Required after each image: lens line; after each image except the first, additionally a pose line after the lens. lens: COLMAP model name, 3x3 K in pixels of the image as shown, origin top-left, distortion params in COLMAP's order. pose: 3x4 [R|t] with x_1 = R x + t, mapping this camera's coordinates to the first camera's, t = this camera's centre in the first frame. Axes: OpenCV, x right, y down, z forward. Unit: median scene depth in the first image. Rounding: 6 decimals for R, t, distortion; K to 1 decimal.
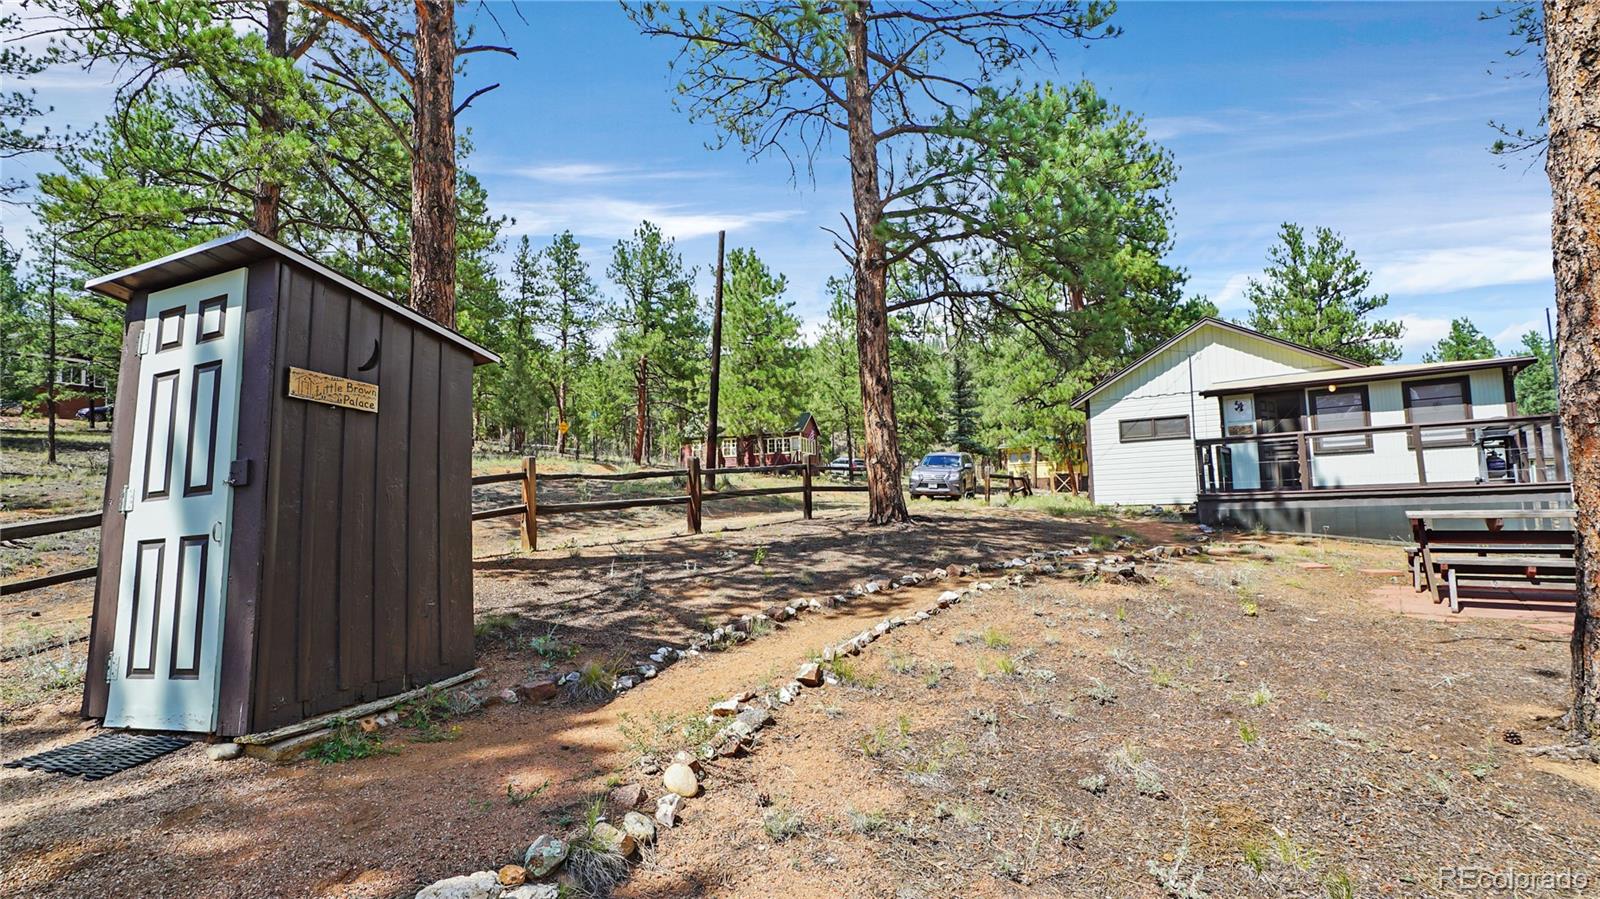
lens RADIAL K [[745.3, 0, 800.0], [0, 745.3, 449.5], [0, 0, 1]] dist [-0.077478, 0.031621]
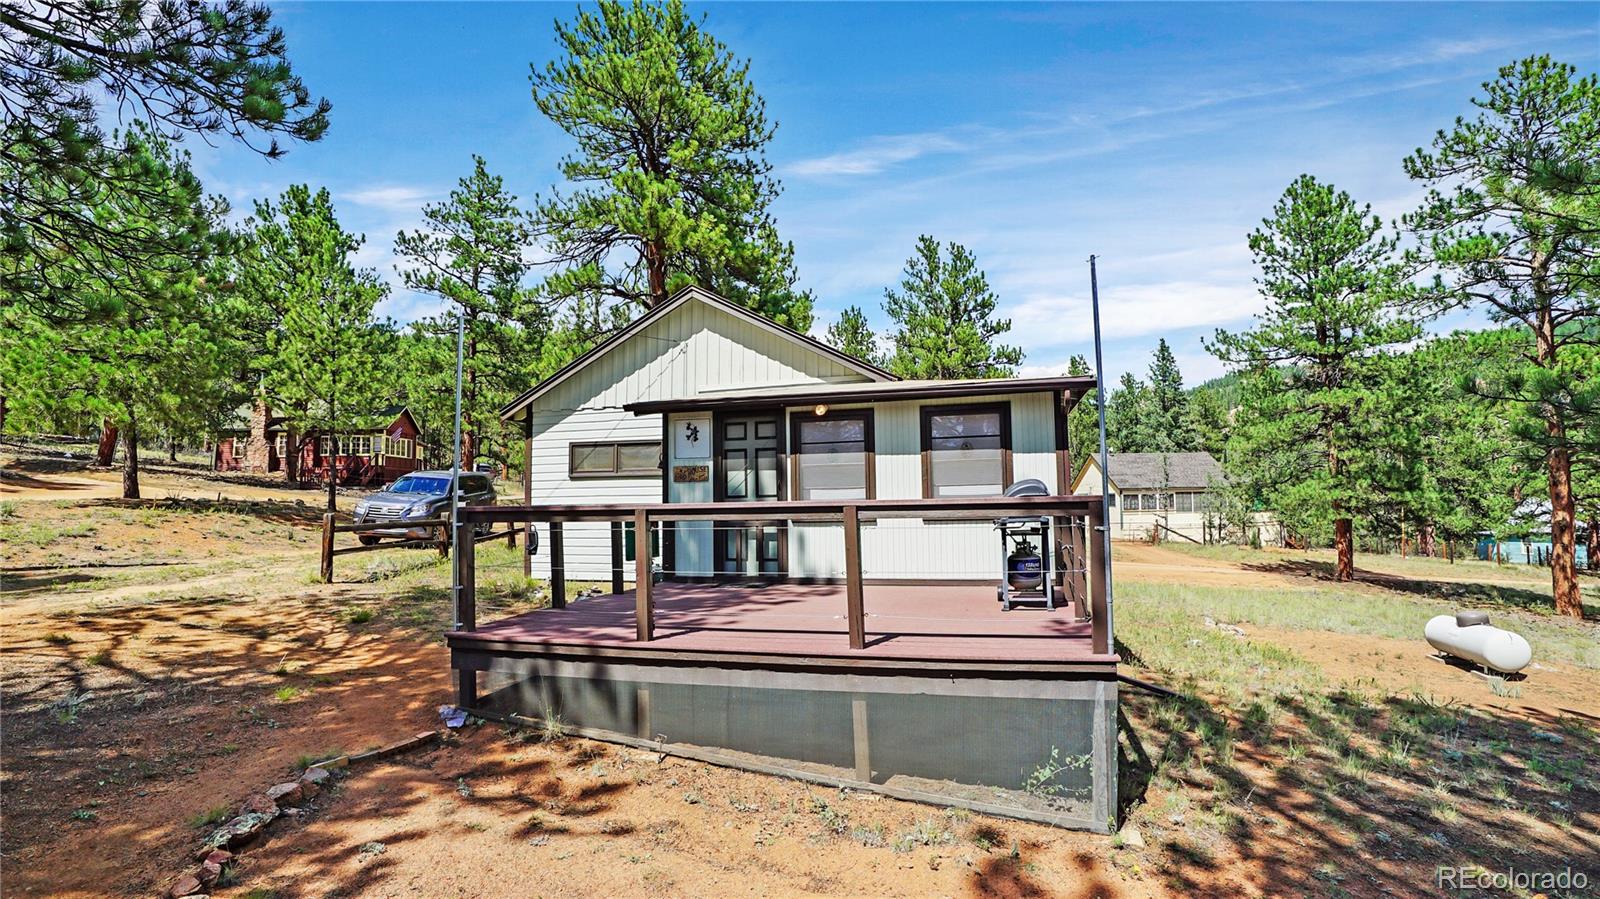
lens RADIAL K [[745.3, 0, 800.0], [0, 745.3, 449.5], [0, 0, 1]] dist [-0.077478, 0.031621]
pose [[0.928079, 0.040189, 0.370208, 0.469011], [-0.039062, 0.999181, -0.010544, -0.043200], [-0.370329, -0.004676, 0.928889, 0.418424]]
